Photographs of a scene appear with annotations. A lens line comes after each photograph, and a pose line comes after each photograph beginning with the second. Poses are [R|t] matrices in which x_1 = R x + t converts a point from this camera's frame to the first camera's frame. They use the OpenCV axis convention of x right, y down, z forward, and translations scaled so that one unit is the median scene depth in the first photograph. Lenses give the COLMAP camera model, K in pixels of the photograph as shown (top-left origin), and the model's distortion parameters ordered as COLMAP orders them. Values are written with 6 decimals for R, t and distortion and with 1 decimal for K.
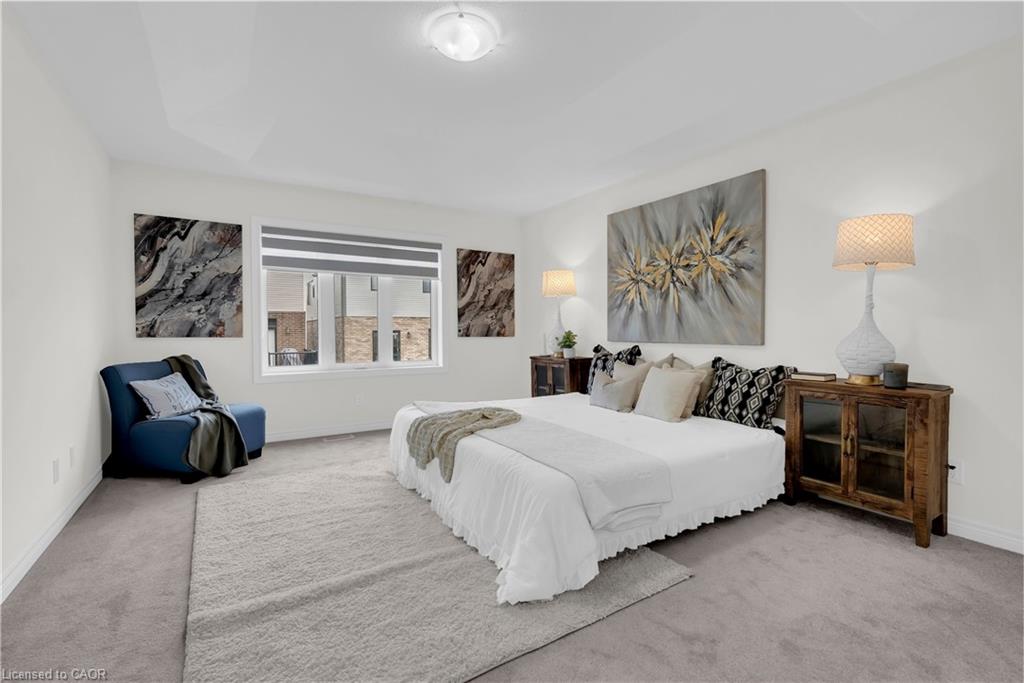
lens RADIAL K [[463.1, 0, 506.1], [0, 463.1, 335.1], [0, 0, 1]] dist [-0.009551, 0.002971]
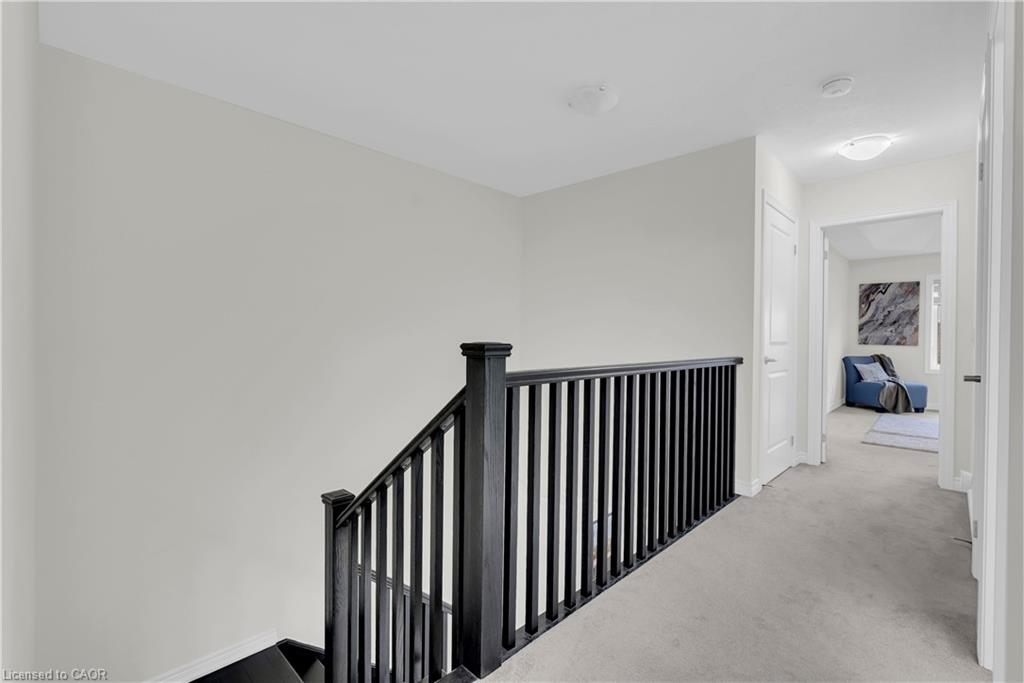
lens RADIAL K [[463.1, 0, 512.9], [0, 463.1, 342.1], [0, 0, 1]] dist [-0.009551, 0.002971]
pose [[0.244514, 0.019515, -0.969449, 0.802454], [-0.028596, 0.999508, 0.012907, 0.012644], [0.969224, 0.024567, 0.244952, -0.982675]]
